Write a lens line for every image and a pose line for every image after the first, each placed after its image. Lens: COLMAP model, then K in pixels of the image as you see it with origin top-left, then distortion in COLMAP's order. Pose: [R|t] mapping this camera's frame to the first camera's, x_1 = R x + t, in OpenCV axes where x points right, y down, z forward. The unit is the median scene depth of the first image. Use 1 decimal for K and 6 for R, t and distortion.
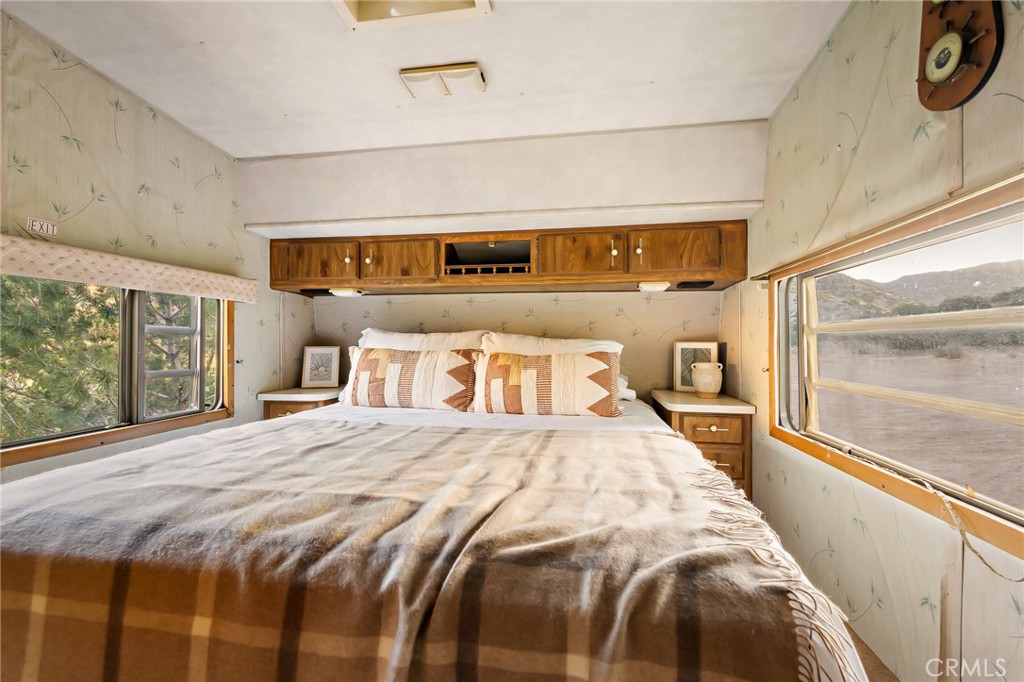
lens RADIAL K [[448.9, 0, 508.7], [0, 448.9, 337.8], [0, 0, 1]] dist [-0.004720, 0.000171]
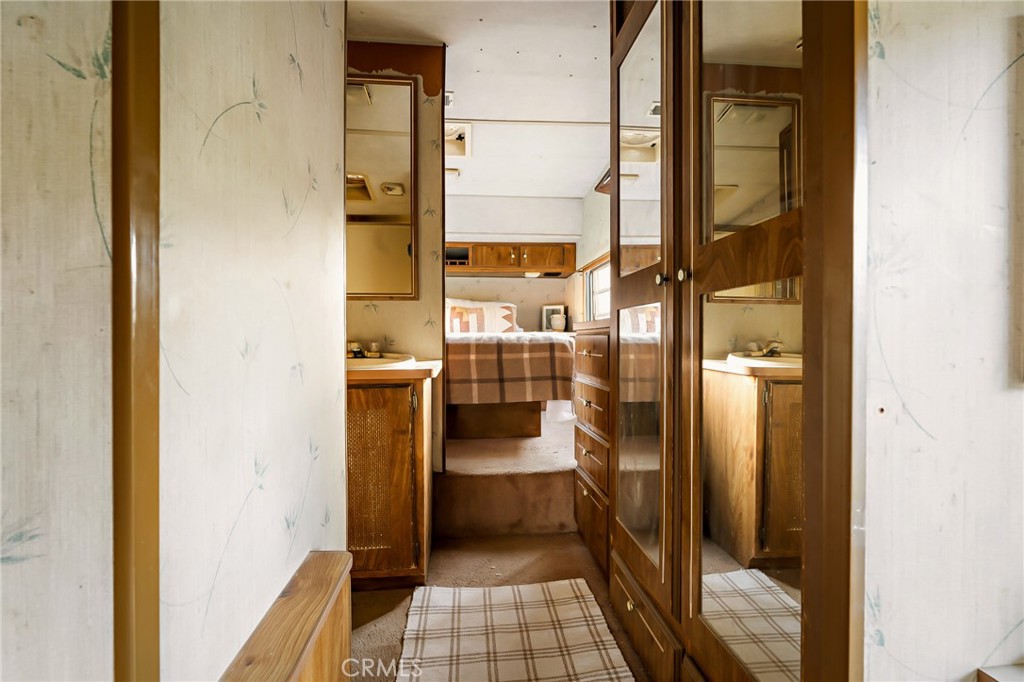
lens RADIAL K [[448.9, 0, 508.7], [0, 448.9, 337.8], [0, 0, 1]] dist [-0.004720, 0.000171]
pose [[0.963286, -0.005576, 0.268420, -0.304195], [0.003840, 0.999968, 0.006990, 0.148506], [-0.268450, -0.005703, 0.963277, -0.863930]]
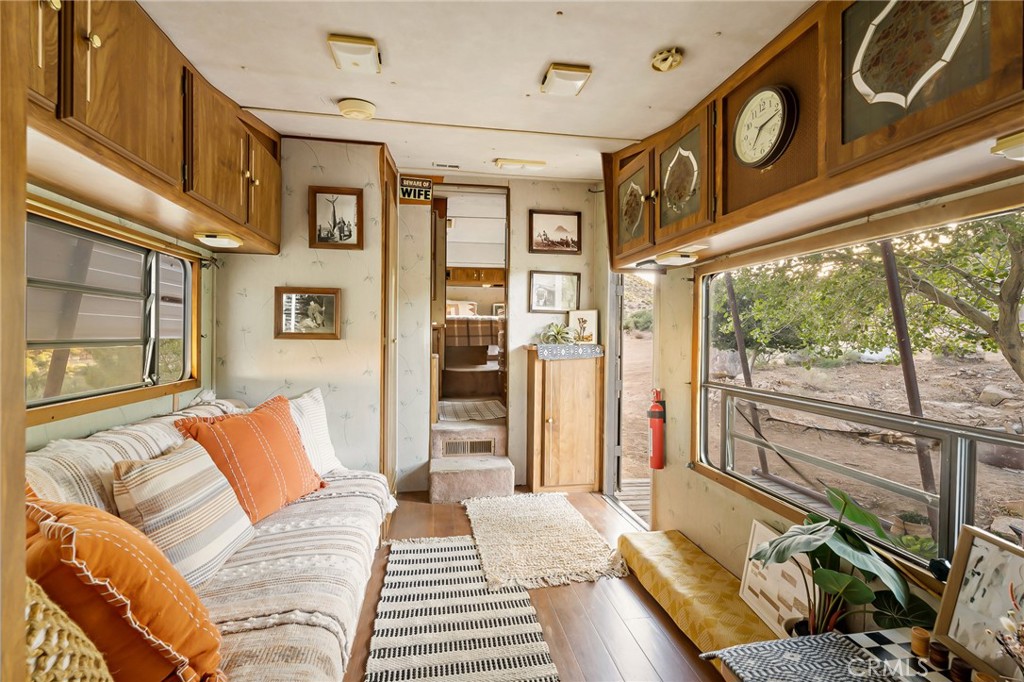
lens RADIAL K [[448.9, 0, 508.7], [0, 448.9, 337.8], [0, 0, 1]] dist [-0.004720, 0.000171]
pose [[0.940408, 0.002642, 0.340038, -0.688362], [-0.007135, 0.999903, 0.011964, 0.245578], [-0.339973, -0.013678, 0.940336, -2.312529]]
